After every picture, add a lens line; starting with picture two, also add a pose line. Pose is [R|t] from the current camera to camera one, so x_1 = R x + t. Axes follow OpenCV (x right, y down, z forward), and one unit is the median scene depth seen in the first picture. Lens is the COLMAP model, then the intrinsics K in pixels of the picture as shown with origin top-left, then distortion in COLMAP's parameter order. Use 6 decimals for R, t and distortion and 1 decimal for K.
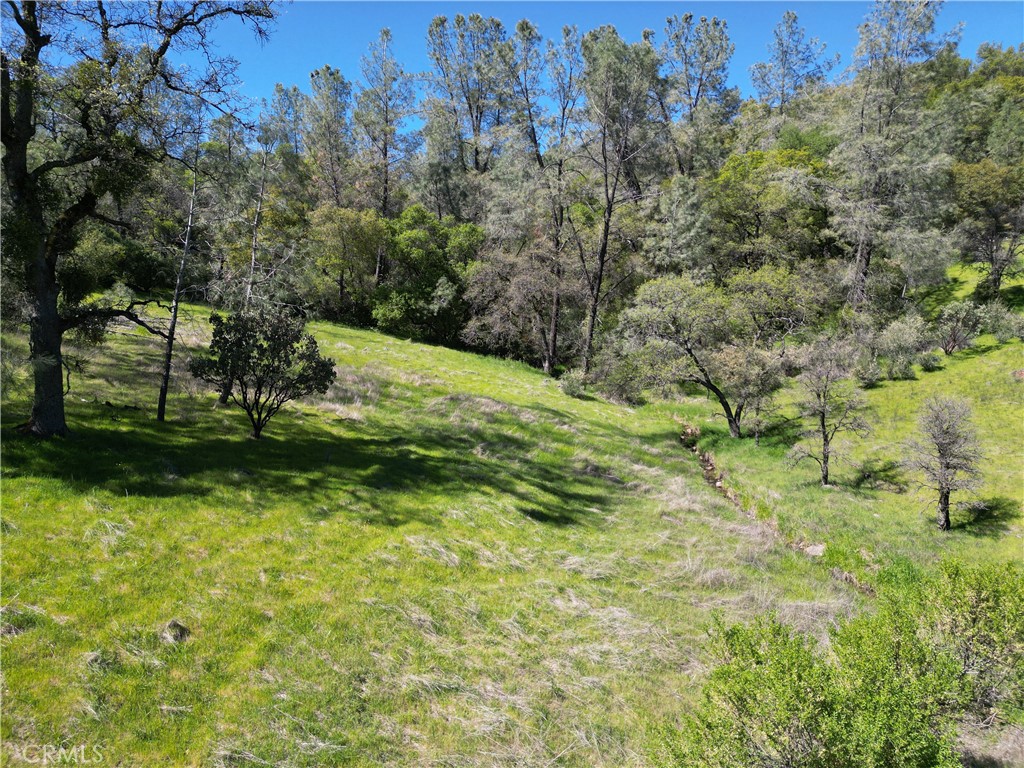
lens RADIAL K [[708.7, 0, 512.0], [0, 708.7, 384.0], [0, 0, 1]] dist [0.071615, -0.083379]
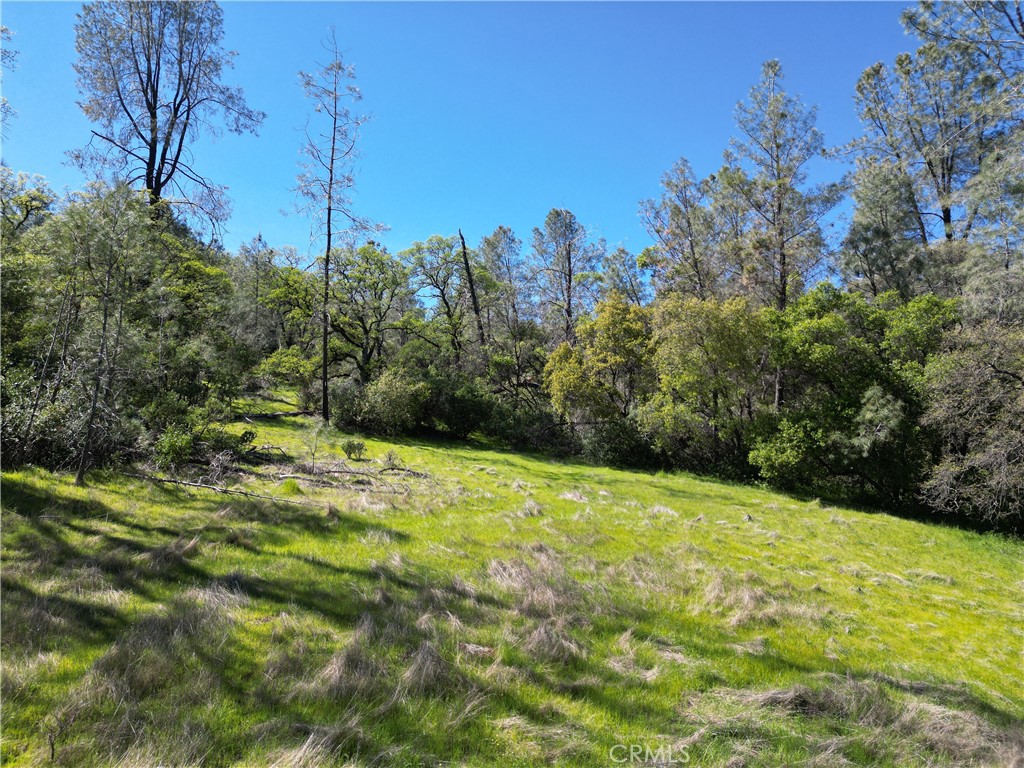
lens RADIAL K [[708.7, 0, 512.0], [0, 708.7, 384.0], [0, 0, 1]] dist [0.071615, -0.083379]
pose [[0.806611, -0.096865, -0.583091, 0.001875], [-0.037360, 0.976153, -0.213843, -0.021887], [0.589900, 0.194272, 0.783758, 0.386500]]
